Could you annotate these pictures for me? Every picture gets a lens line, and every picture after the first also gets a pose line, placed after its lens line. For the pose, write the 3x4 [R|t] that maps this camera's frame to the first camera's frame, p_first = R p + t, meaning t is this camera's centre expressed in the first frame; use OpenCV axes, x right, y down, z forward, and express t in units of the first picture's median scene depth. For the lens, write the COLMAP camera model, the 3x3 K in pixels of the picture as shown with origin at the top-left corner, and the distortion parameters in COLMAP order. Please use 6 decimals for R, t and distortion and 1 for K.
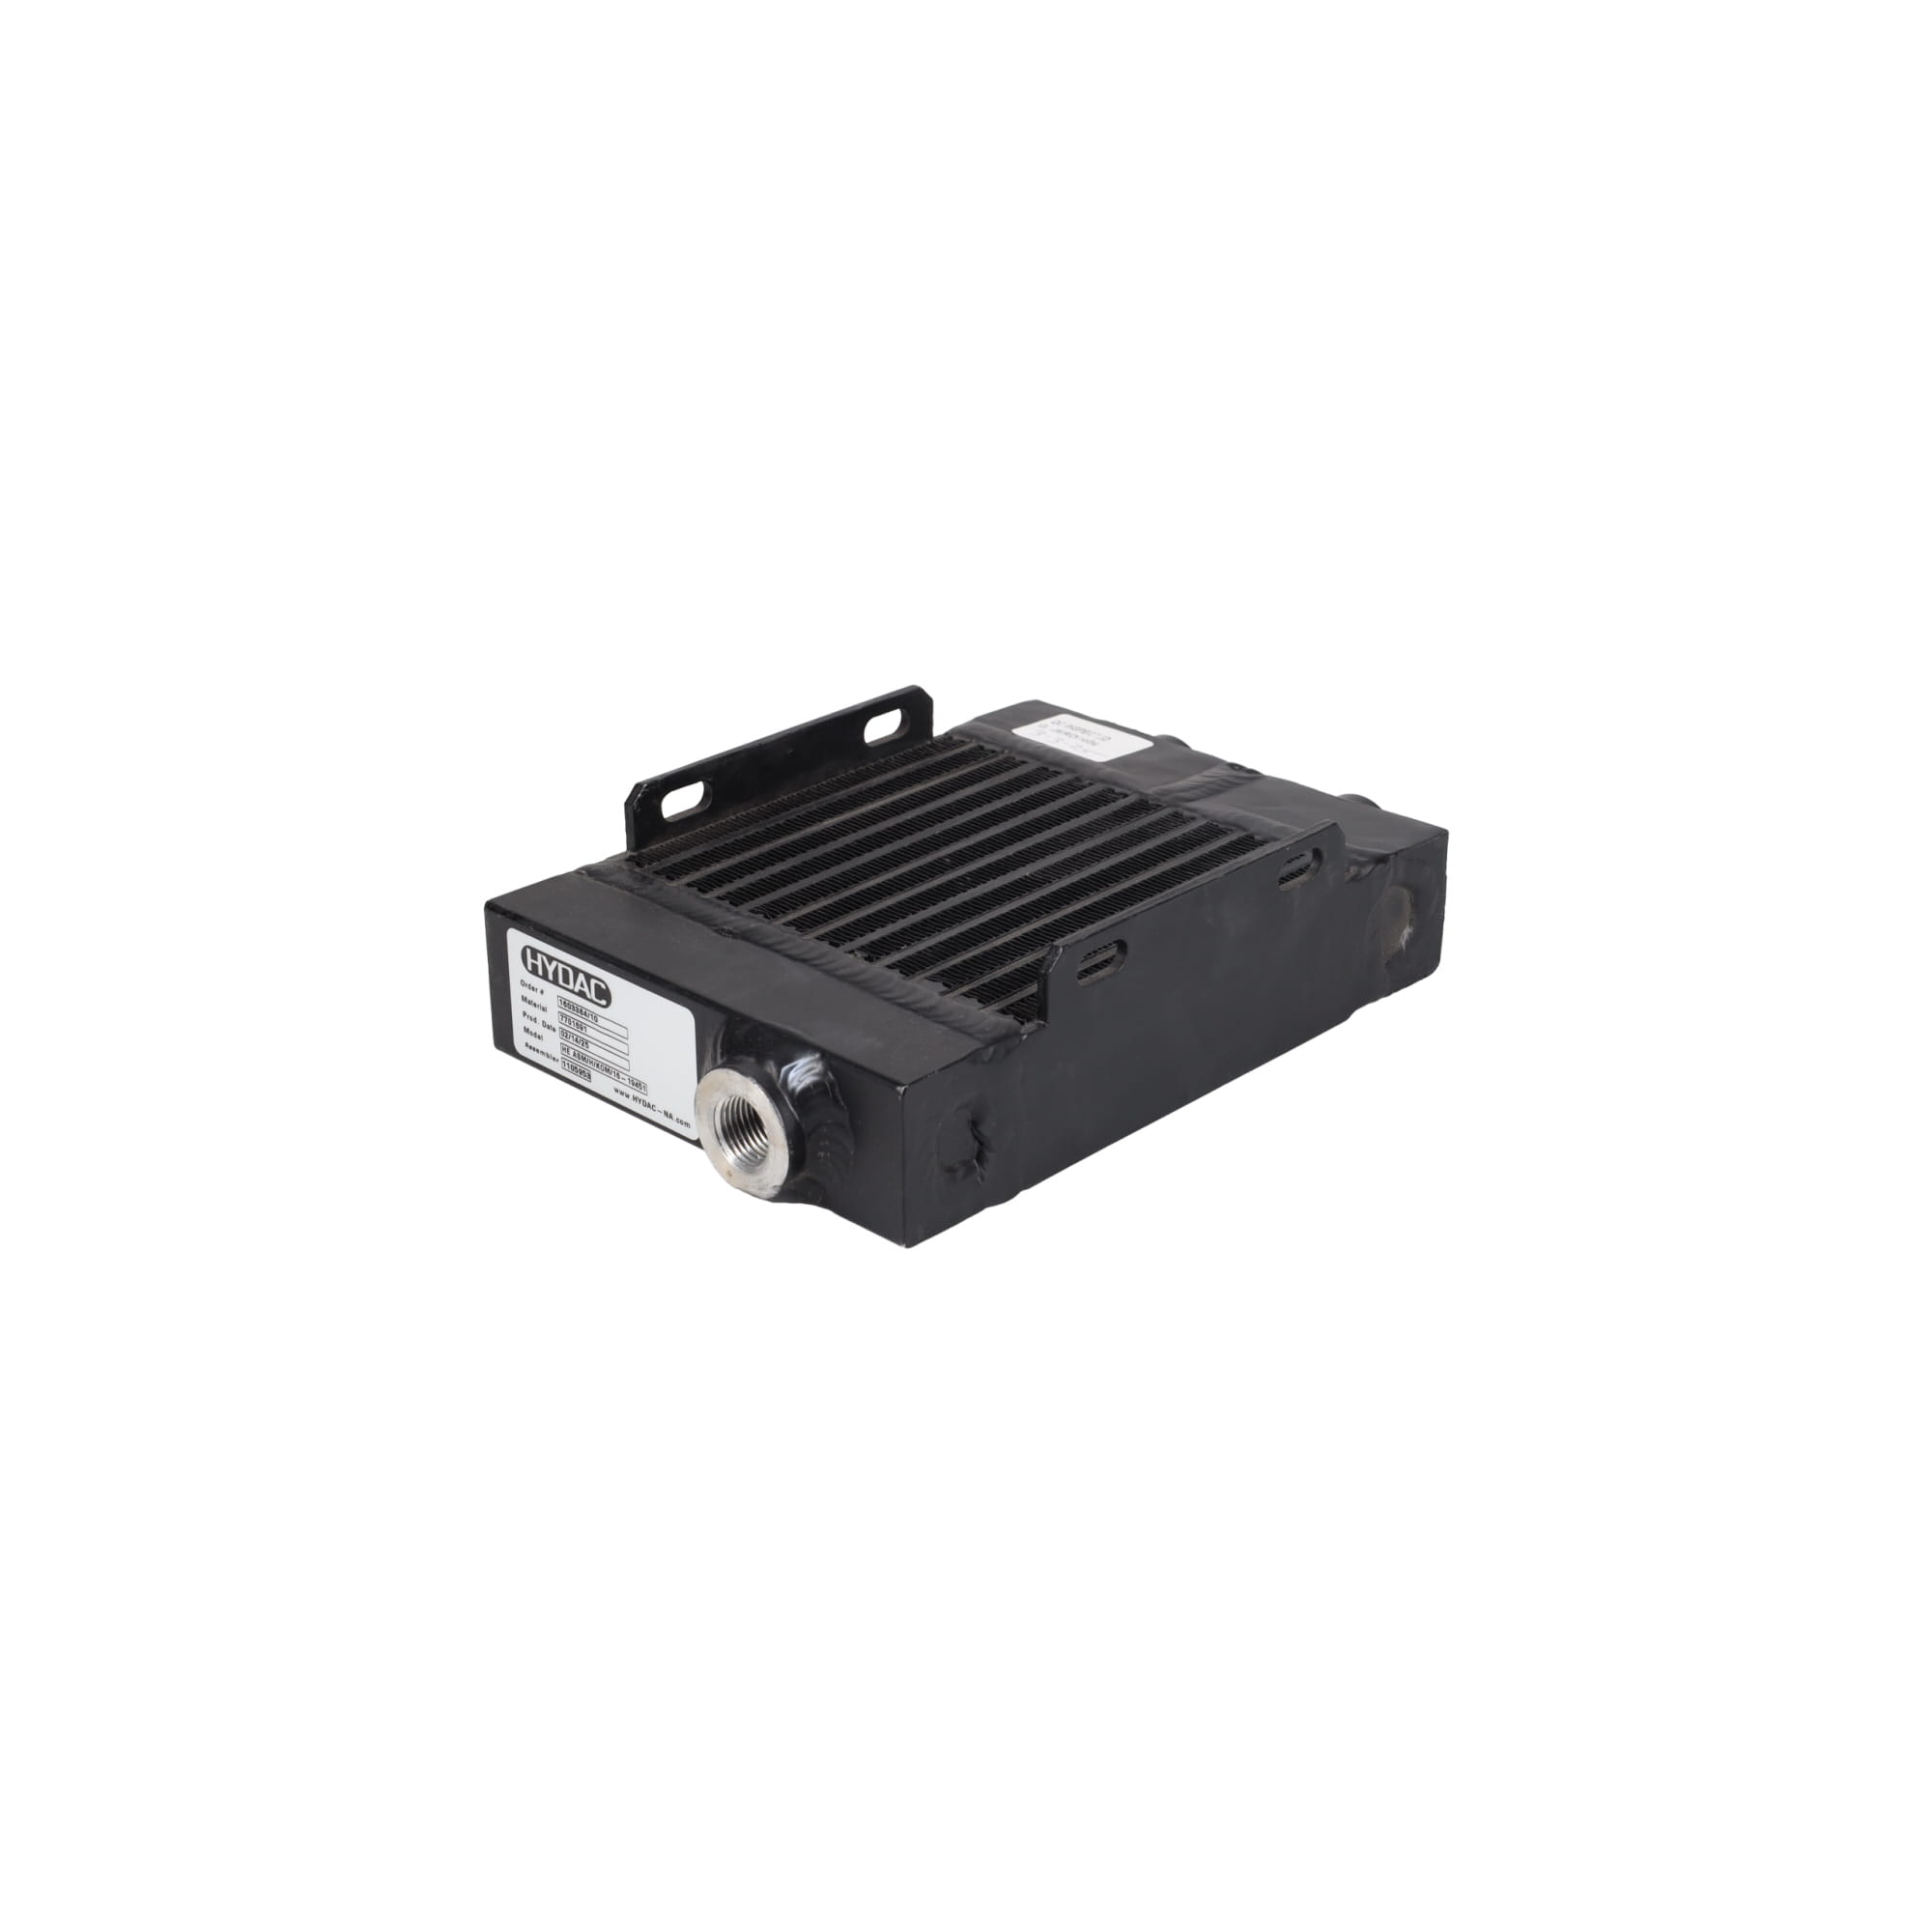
lens RADIAL K [[3095.6, 0, 966.0], [0, 3095.6, 966.0], [0, 0, 1]] dist [0.003594, 0.002188]
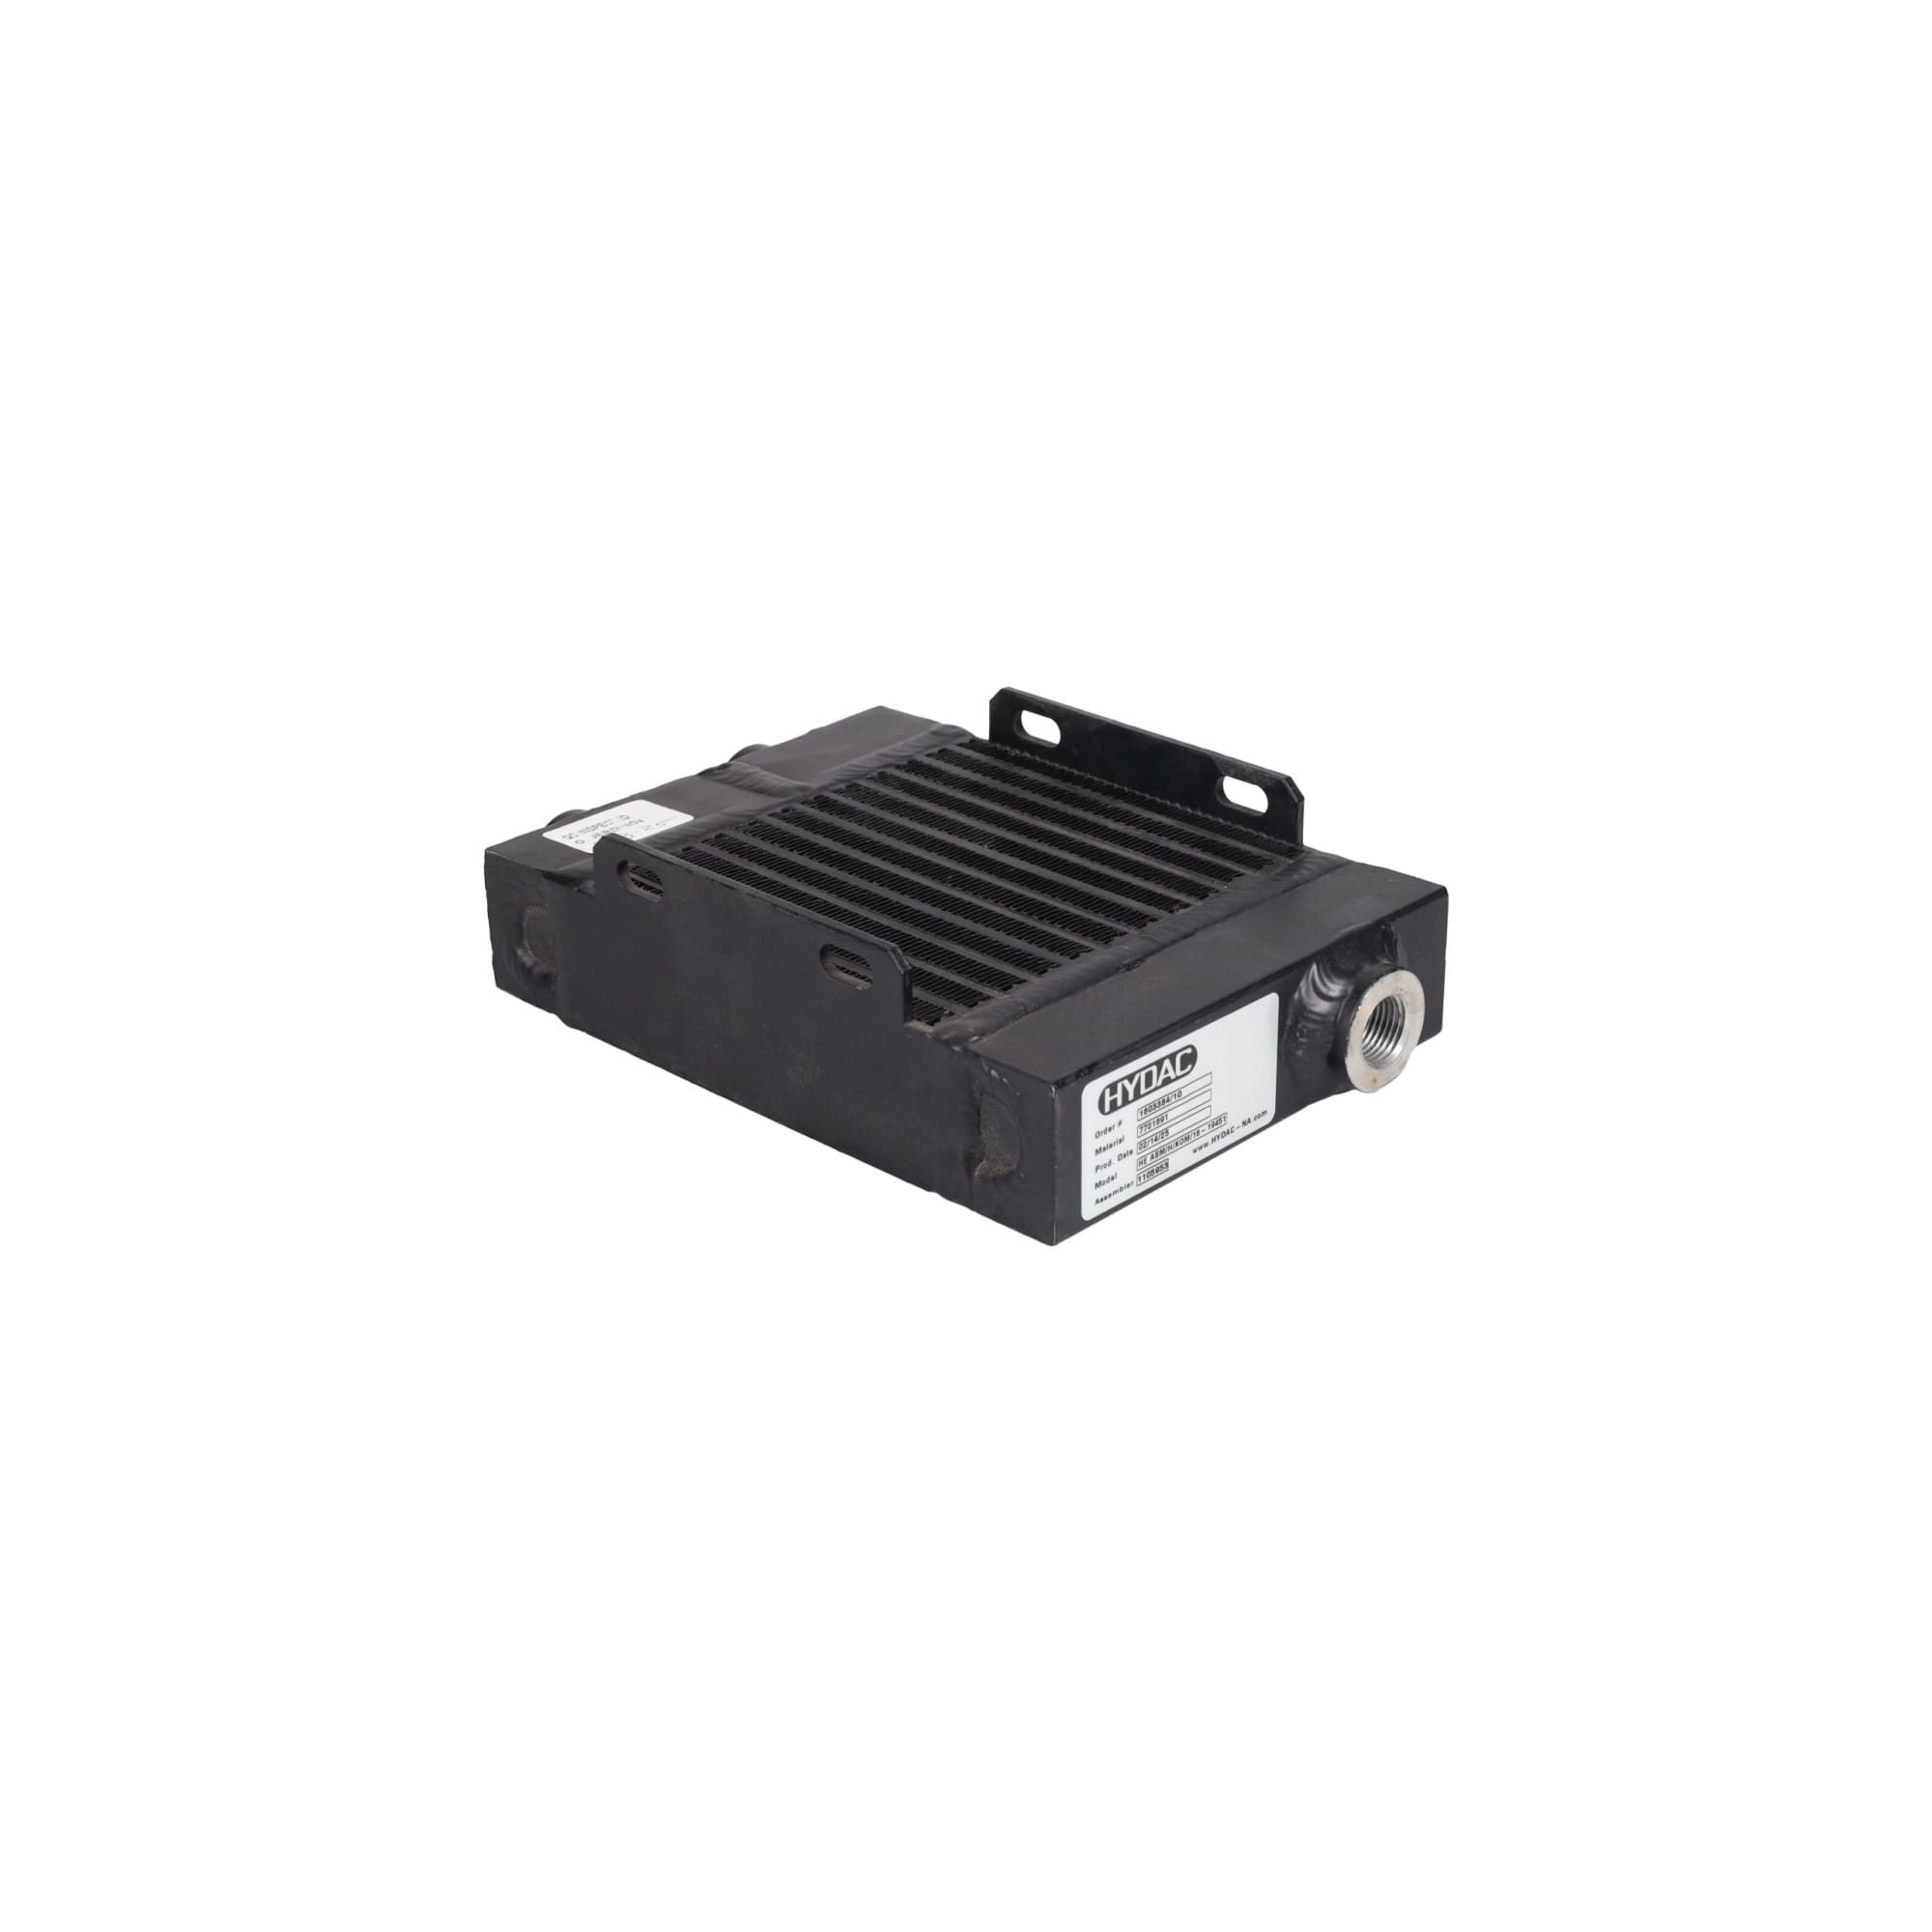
lens RADIAL K [[3095.6, 0, 966.0], [0, 3095.6, 966.0], [0, 0, 1]] dist [0.003594, 0.002188]
pose [[0.002680, -0.416472, 0.909145, -0.954150], [0.436883, 0.818282, 0.373560, -0.393585], [-0.899514, 0.396188, 0.184143, 0.852467]]
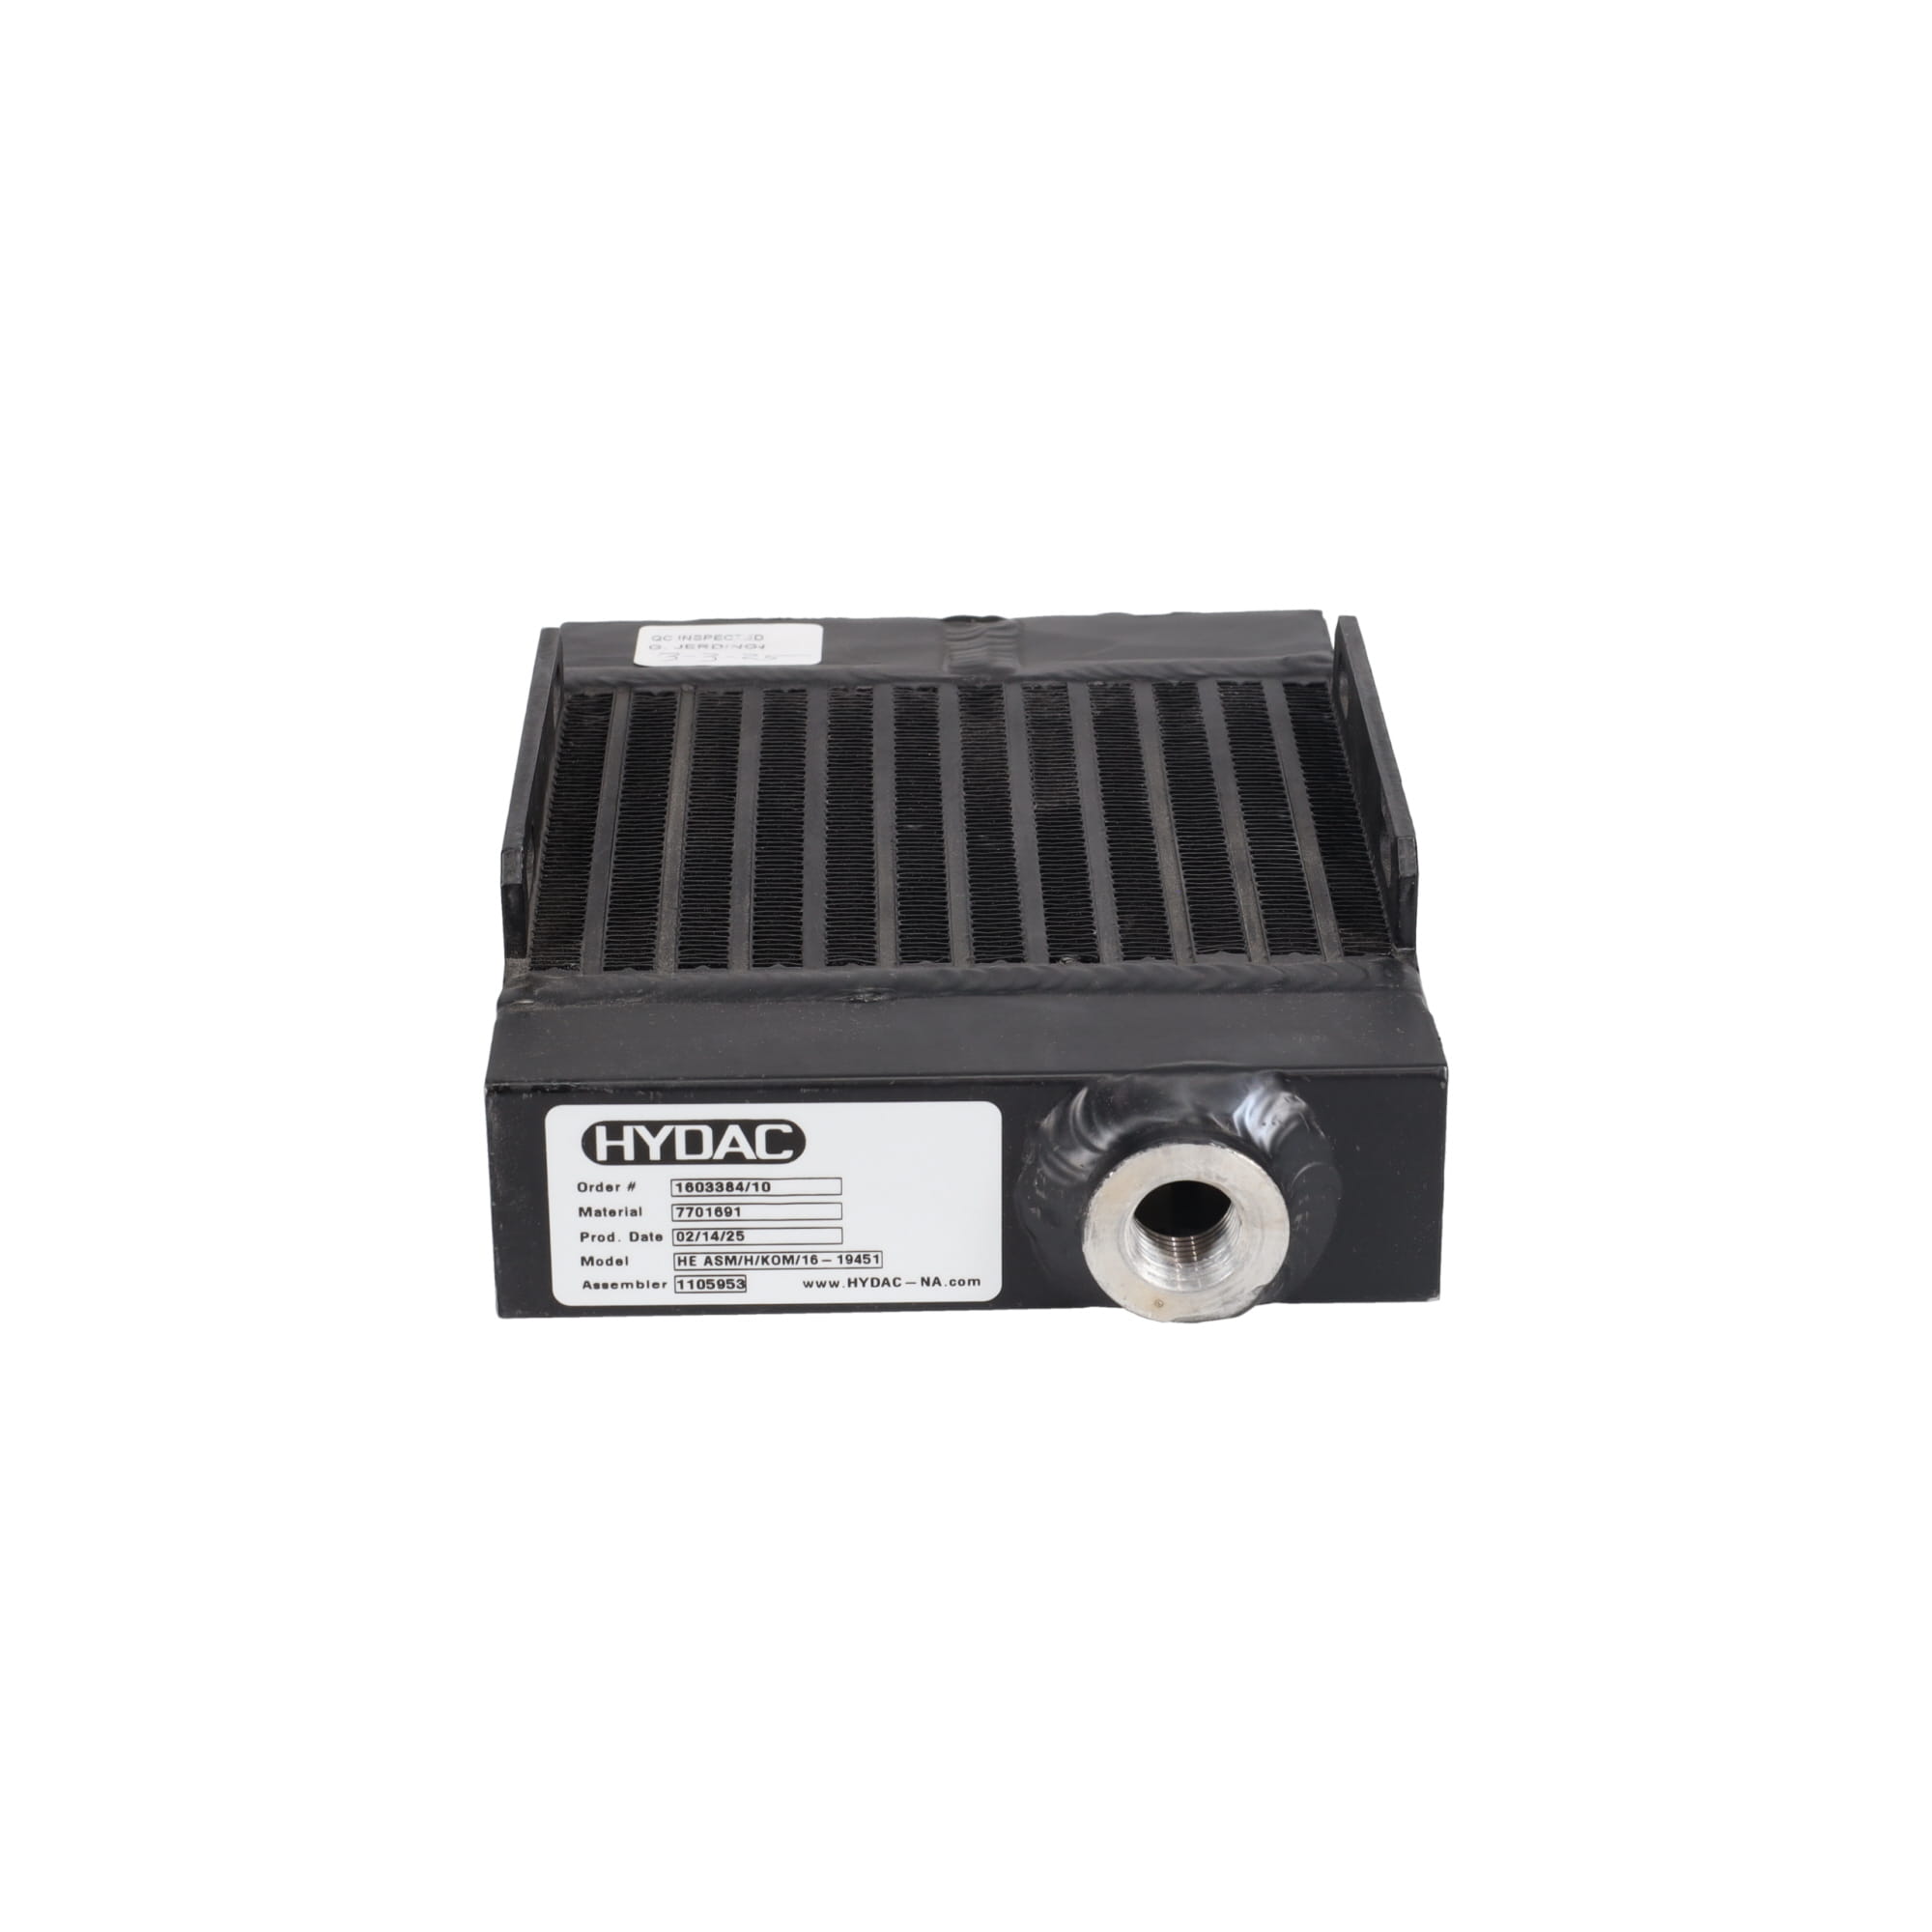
lens RADIAL K [[4511.9, 0, 966.0], [0, 4511.9, 966.0], [0, 0, 1]] dist [0.009956, -0.021972]
pose [[0.705734, -0.297845, 0.642828, -0.661086], [0.302731, 0.947110, 0.106474, -0.110160], [-0.640542, 0.119462, 0.758575, 0.260342]]
